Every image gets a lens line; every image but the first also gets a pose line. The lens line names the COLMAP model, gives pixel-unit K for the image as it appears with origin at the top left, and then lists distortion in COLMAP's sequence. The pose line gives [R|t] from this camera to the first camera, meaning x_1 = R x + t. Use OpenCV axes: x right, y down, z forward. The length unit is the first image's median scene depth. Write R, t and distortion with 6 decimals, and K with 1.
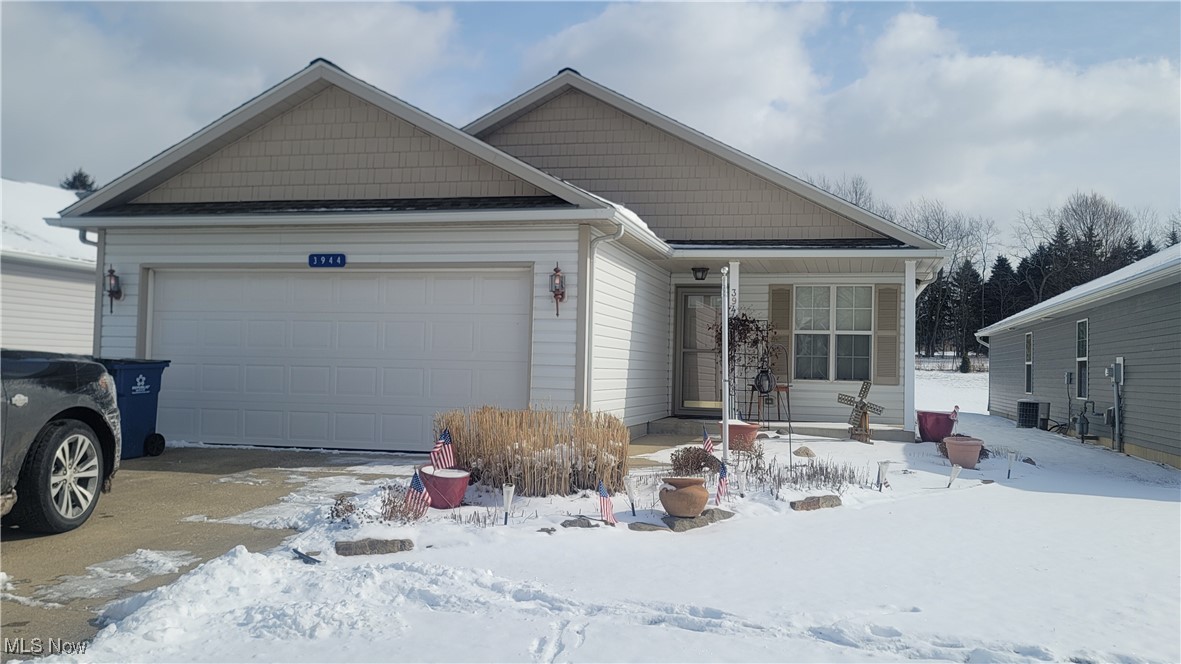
lens RADIAL K [[885.2, 0, 654.0], [0, 885.2, 314.9], [0, 0, 1]] dist [0.060030, 0.000695]
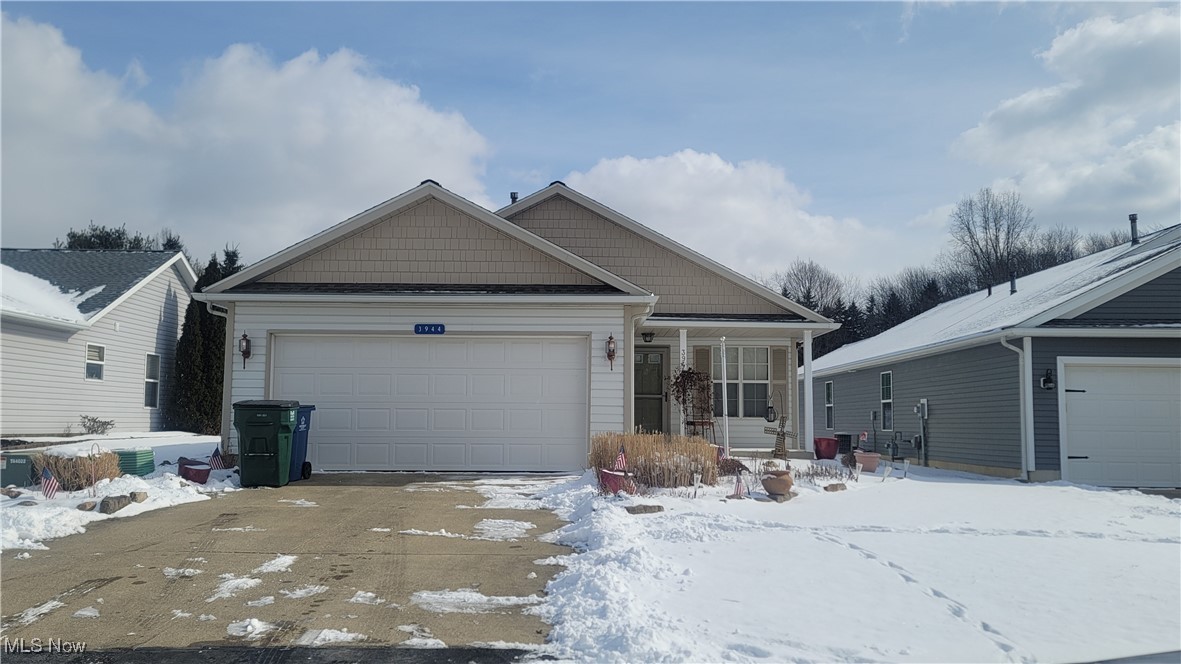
lens RADIAL K [[862.3, 0, 594.9], [0, 862.3, 321.1], [0, 0, 1]] dist [0.052552, -0.002835]
pose [[0.975585, 0.011233, 0.219335, -0.386794], [0.000101, 0.998668, -0.051597, -0.005906], [-0.219622, 0.050359, 0.974284, -0.296274]]
